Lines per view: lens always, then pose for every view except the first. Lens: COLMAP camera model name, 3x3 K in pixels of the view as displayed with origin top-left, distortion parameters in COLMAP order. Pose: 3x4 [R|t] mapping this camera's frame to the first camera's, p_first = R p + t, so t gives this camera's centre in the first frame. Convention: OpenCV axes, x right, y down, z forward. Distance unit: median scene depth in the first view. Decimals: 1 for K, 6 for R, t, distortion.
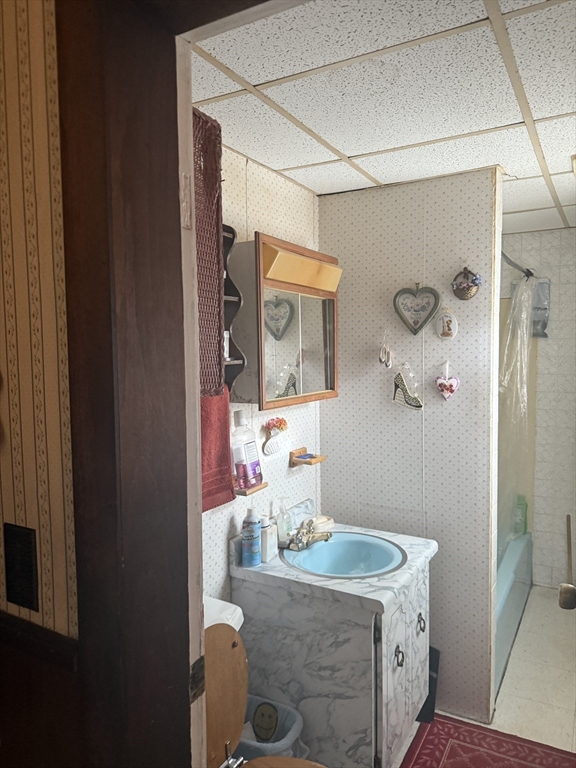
lens RADIAL K [[546.5, 0, 285.7], [0, 546.5, 381.1], [0, 0, 1]] dist [0.109941, -0.125490]
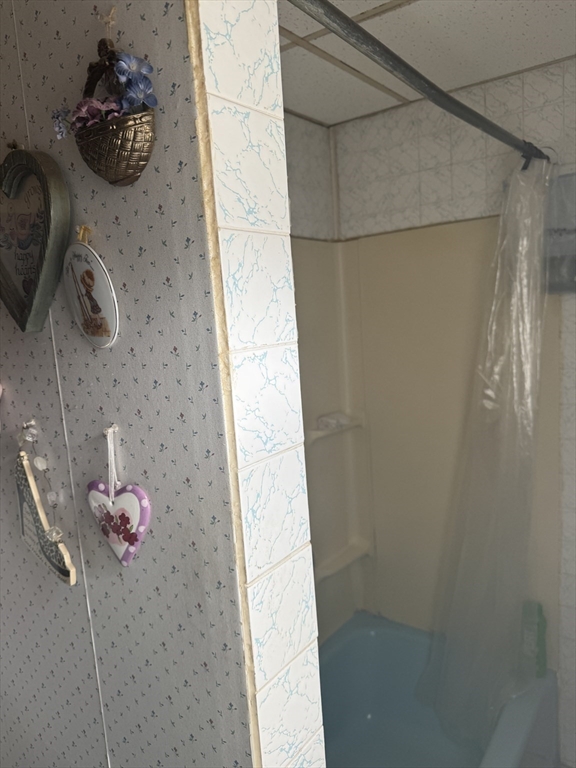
lens RADIAL K [[560.8, 0, 288.0], [0, 560.8, 384.0], [0, 0, 1]] dist [0.004597, 0.002267]
pose [[0.992782, -0.043385, -0.111808, 0.407392], [0.051723, 0.996006, 0.072779, -0.071609], [0.108204, -0.078037, 0.991061, 0.736037]]
